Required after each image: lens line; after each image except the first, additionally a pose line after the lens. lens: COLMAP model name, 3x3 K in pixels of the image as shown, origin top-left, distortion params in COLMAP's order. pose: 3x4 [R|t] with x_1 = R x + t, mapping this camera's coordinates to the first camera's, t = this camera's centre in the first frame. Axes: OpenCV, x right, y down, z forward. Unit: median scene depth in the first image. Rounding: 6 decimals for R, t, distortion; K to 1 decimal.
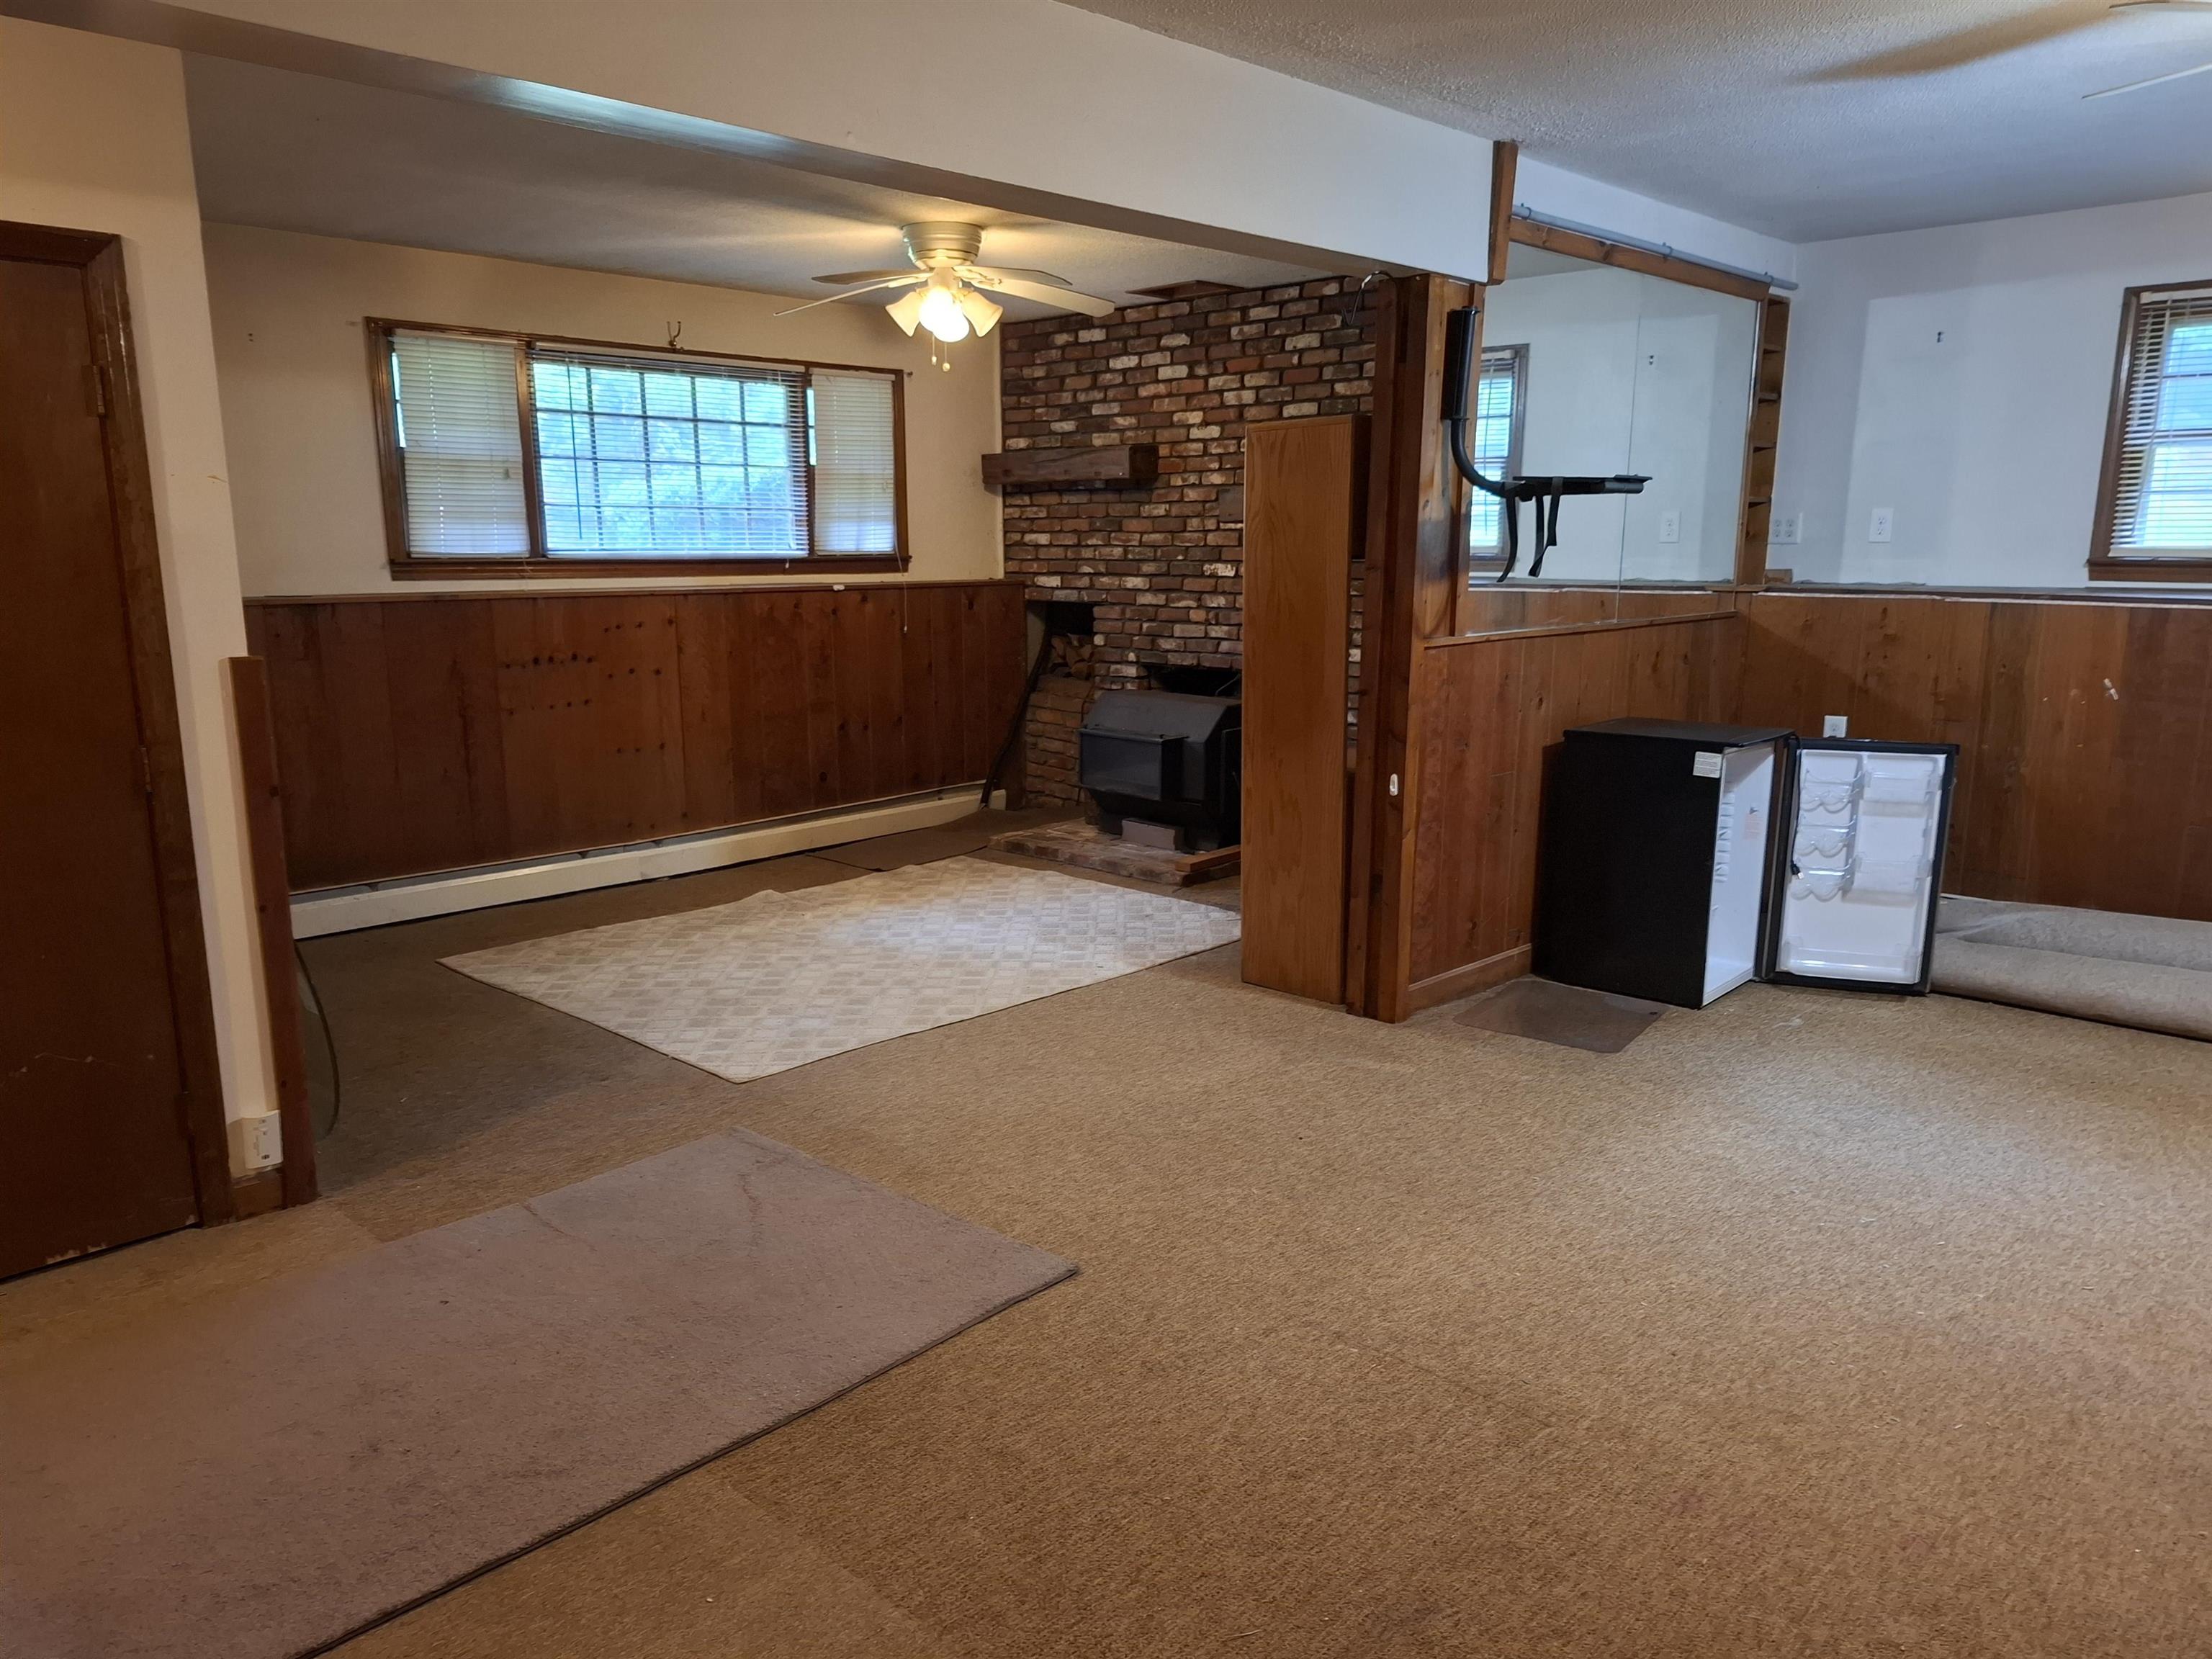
lens RADIAL K [[1530.4, 0, 1108.9], [0, 1530.4, 850.3], [0, 0, 1]] dist [0.077491, -0.092599]
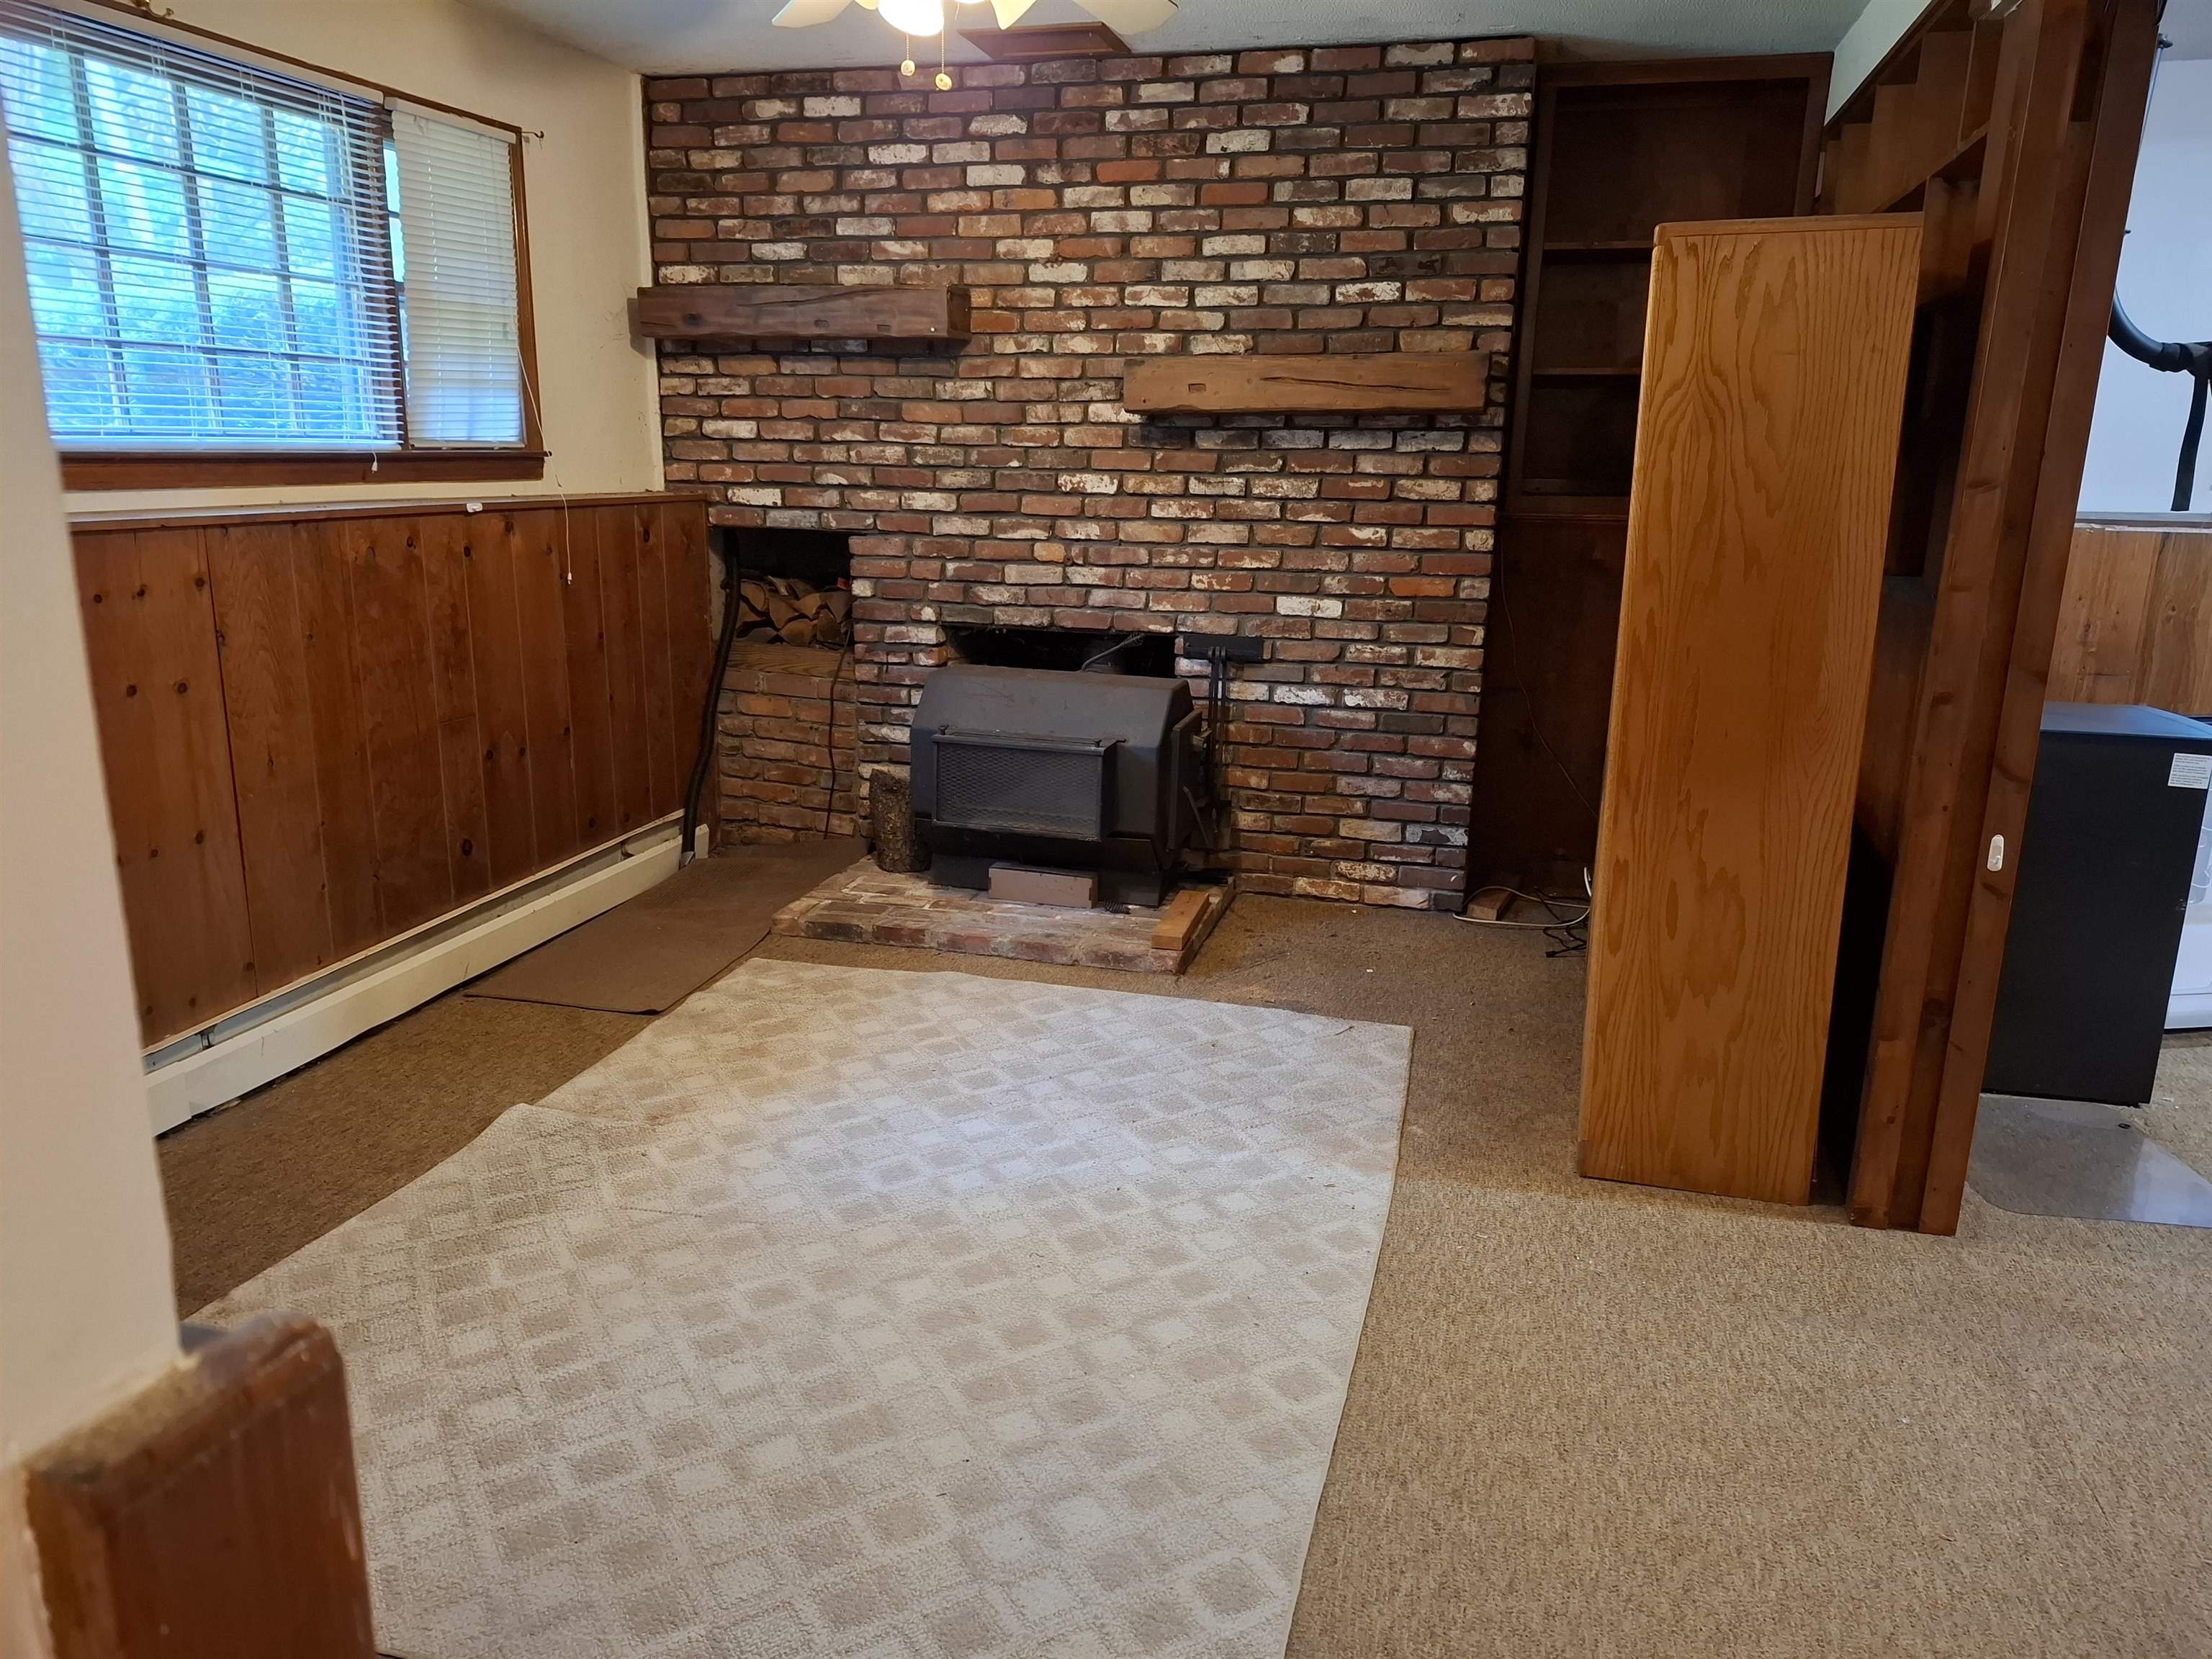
lens RADIAL K [[1530.4, 0, 1120.5], [0, 1530.4, 818.8], [0, 0, 1]] dist [0.077491, -0.092599]
pose [[0.877763, -0.095176, 0.469547, -0.253760], [0.077552, 0.995370, 0.056783, -0.075633], [-0.472777, -0.013428, 0.881080, 0.410504]]
